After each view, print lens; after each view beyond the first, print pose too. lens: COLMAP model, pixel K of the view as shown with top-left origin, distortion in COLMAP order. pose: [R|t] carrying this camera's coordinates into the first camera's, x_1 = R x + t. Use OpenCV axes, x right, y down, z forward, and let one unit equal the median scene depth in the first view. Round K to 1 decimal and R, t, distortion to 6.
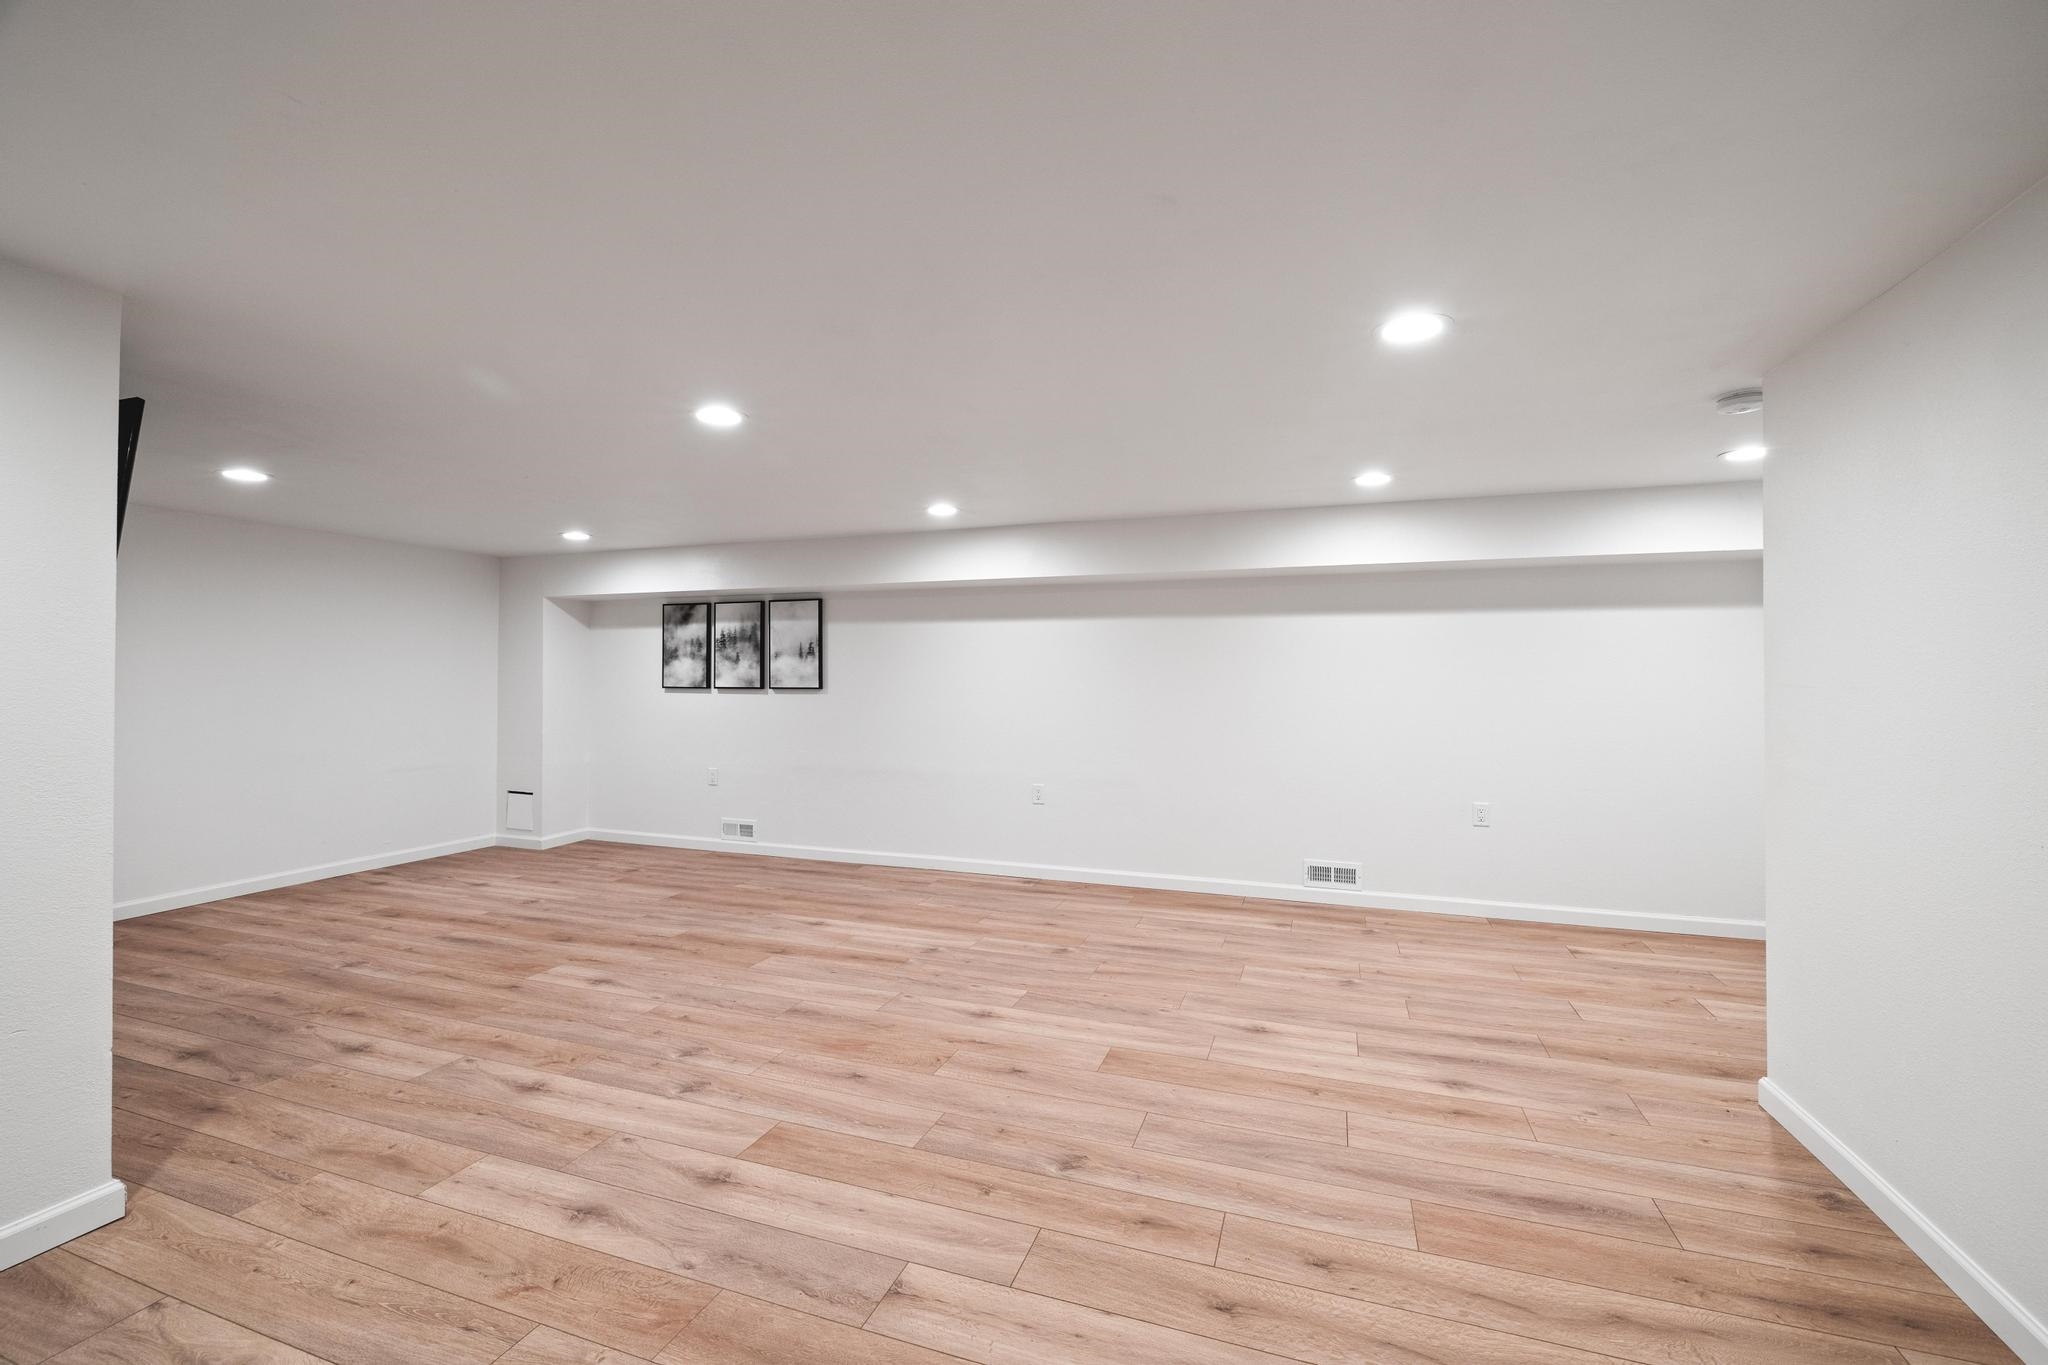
lens RADIAL K [[867.4, 0, 1029.0], [0, 867.4, 678.5], [0, 0, 1]] dist [-0.000164, -0.000738]
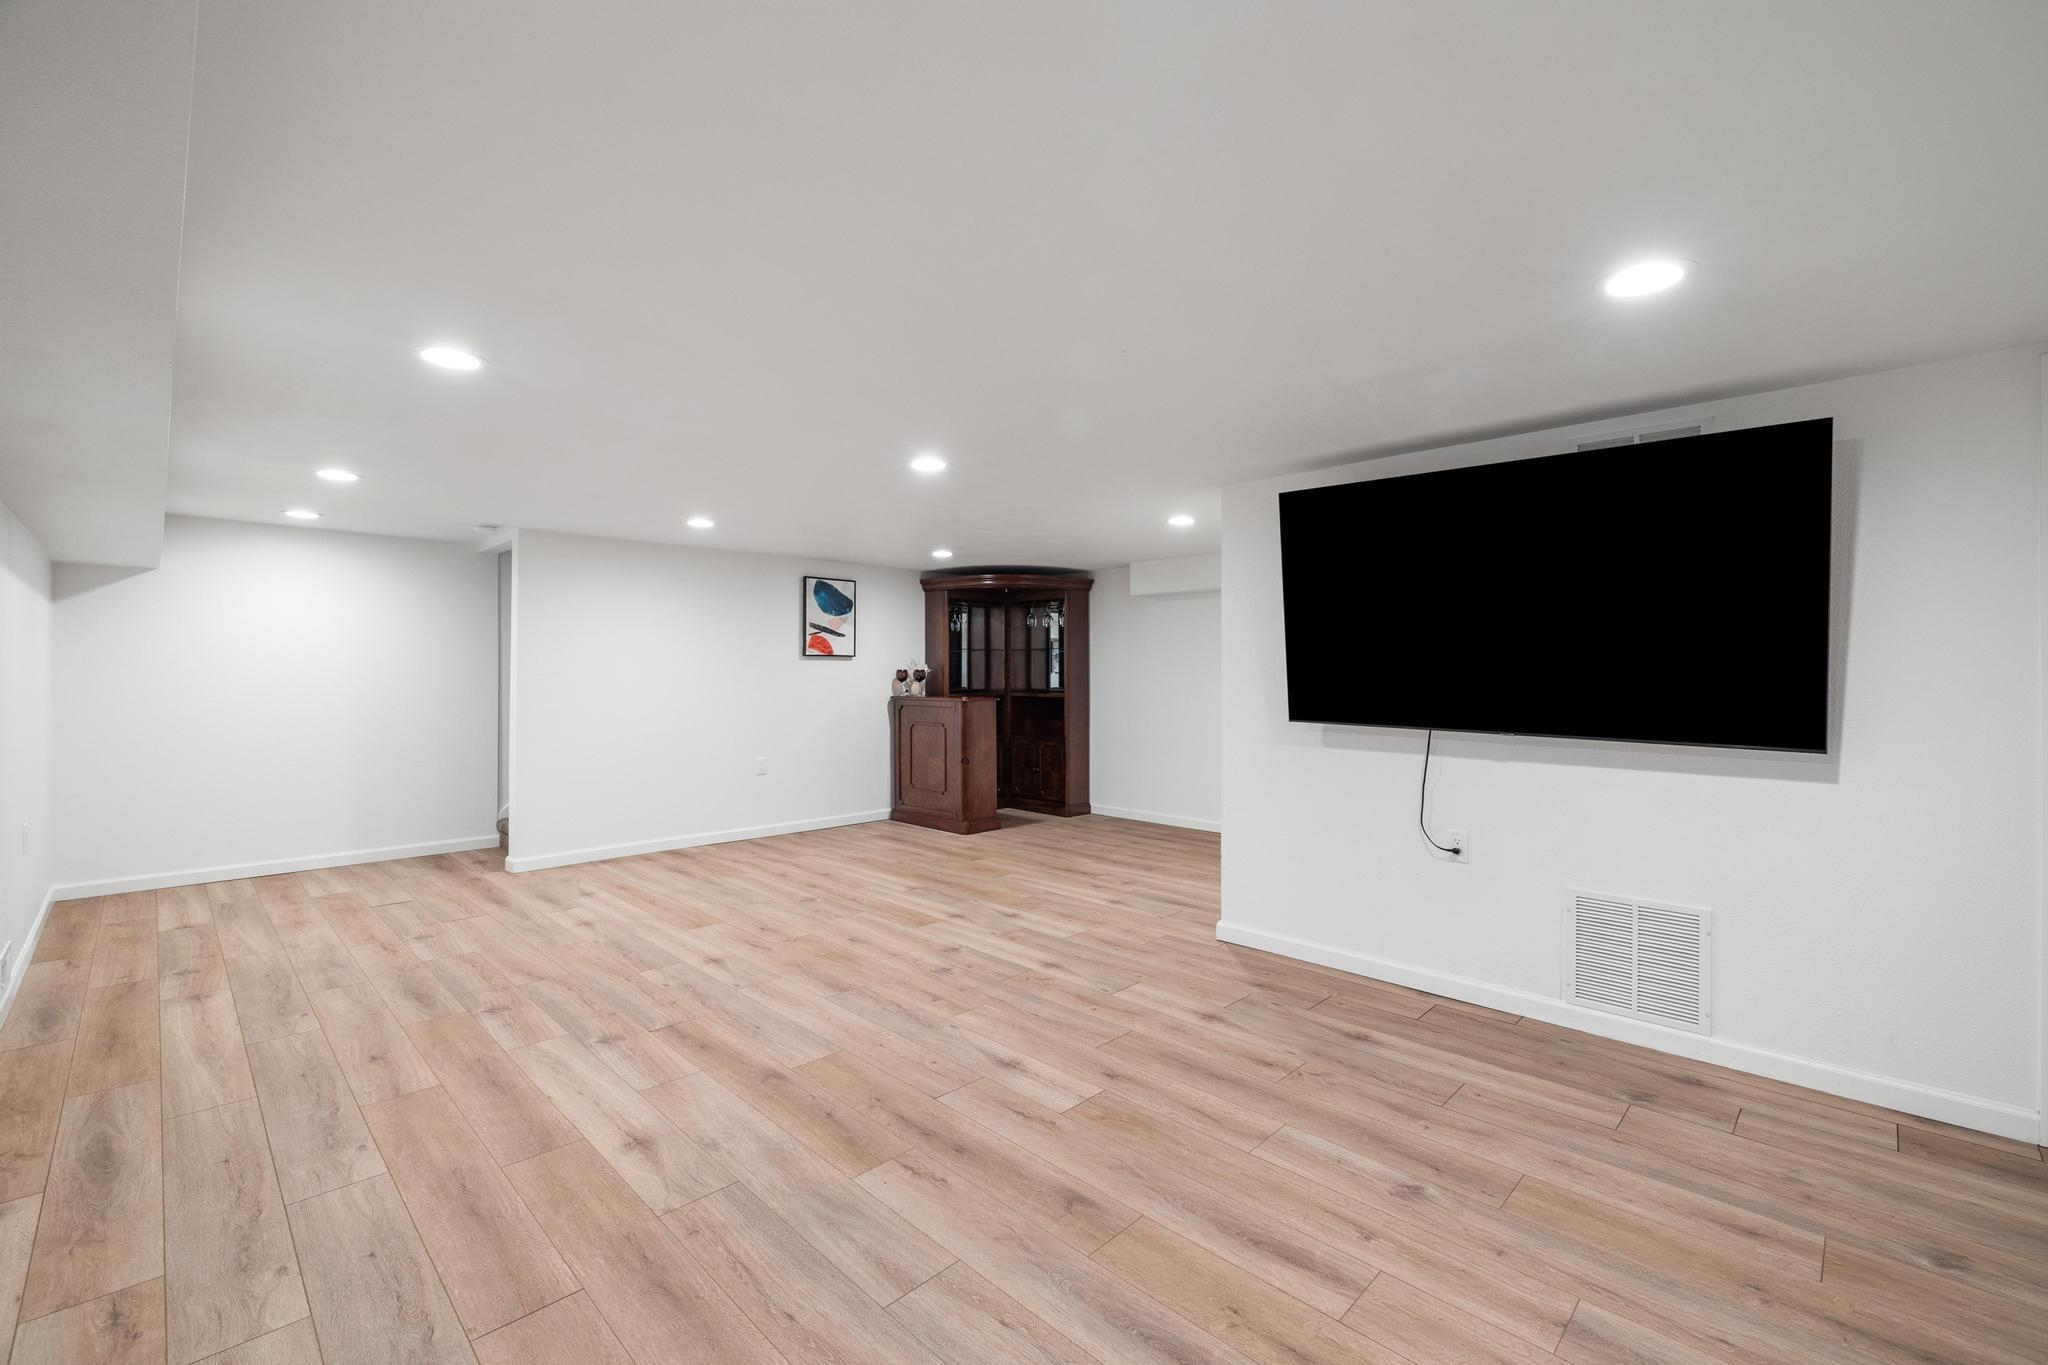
lens RADIAL K [[867.4, 0, 1029.0], [0, 867.4, 678.5], [0, 0, 1]] dist [-0.000164, -0.000738]
pose [[-0.910171, -0.007104, 0.414172, -1.057038], [-0.005207, 0.999970, 0.005710, -0.002060], [-0.414200, 0.003041, -0.910181, 2.165249]]
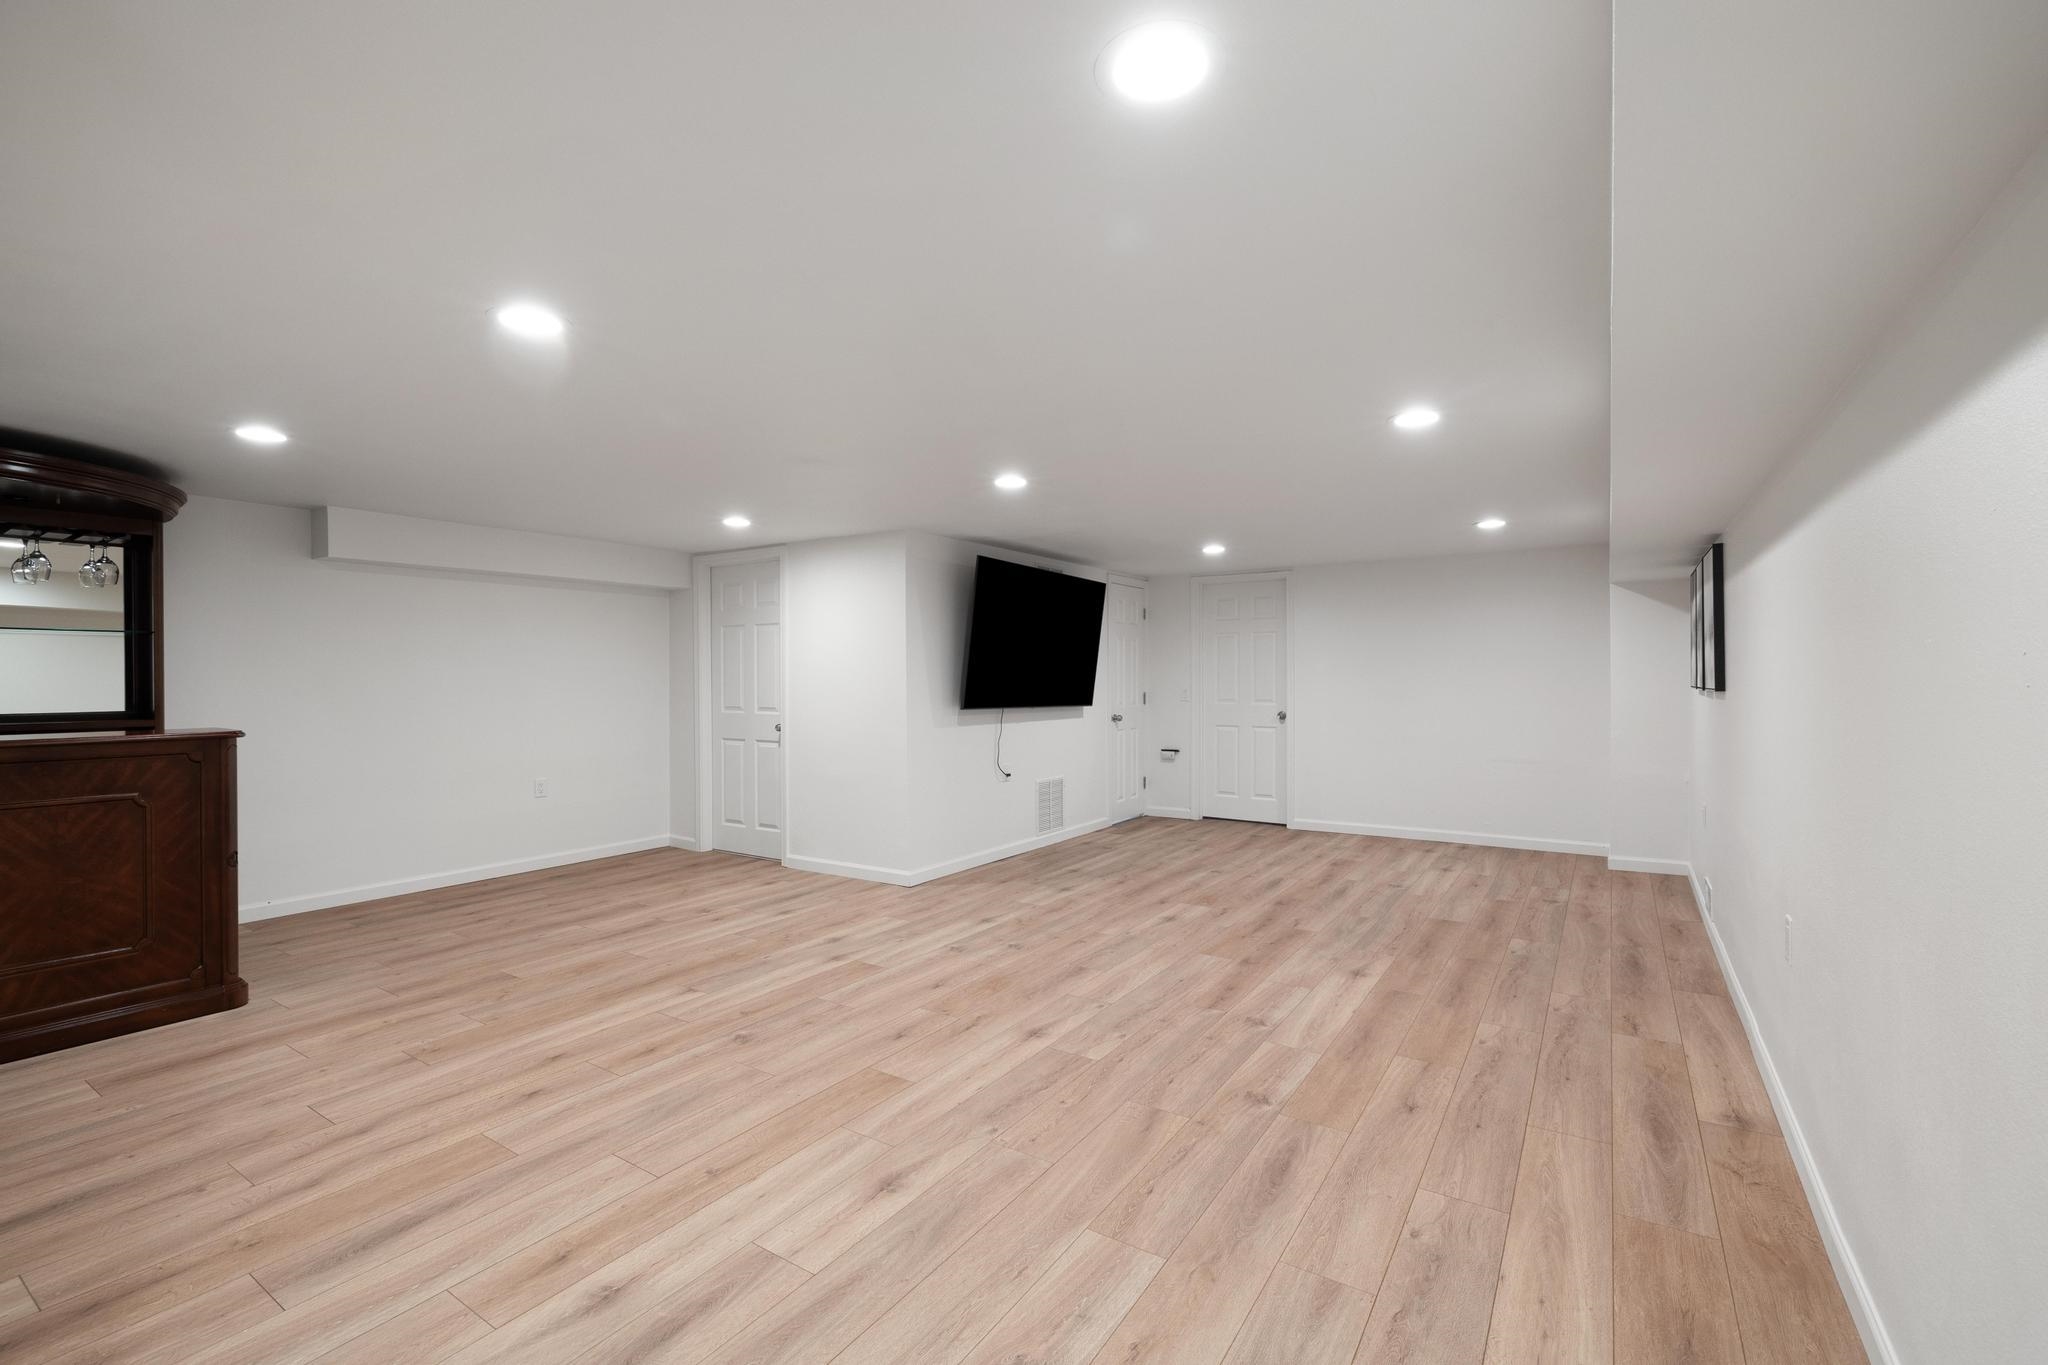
lens RADIAL K [[867.4, 0, 1029.0], [0, 867.4, 678.5], [0, 0, 1]] dist [-0.000164, -0.000738]
pose [[-0.233655, -0.000720, -0.972319, 1.005629], [0.003822, 0.999991, -0.001659, -0.001048], [0.972312, -0.004104, -0.233650, 1.397606]]
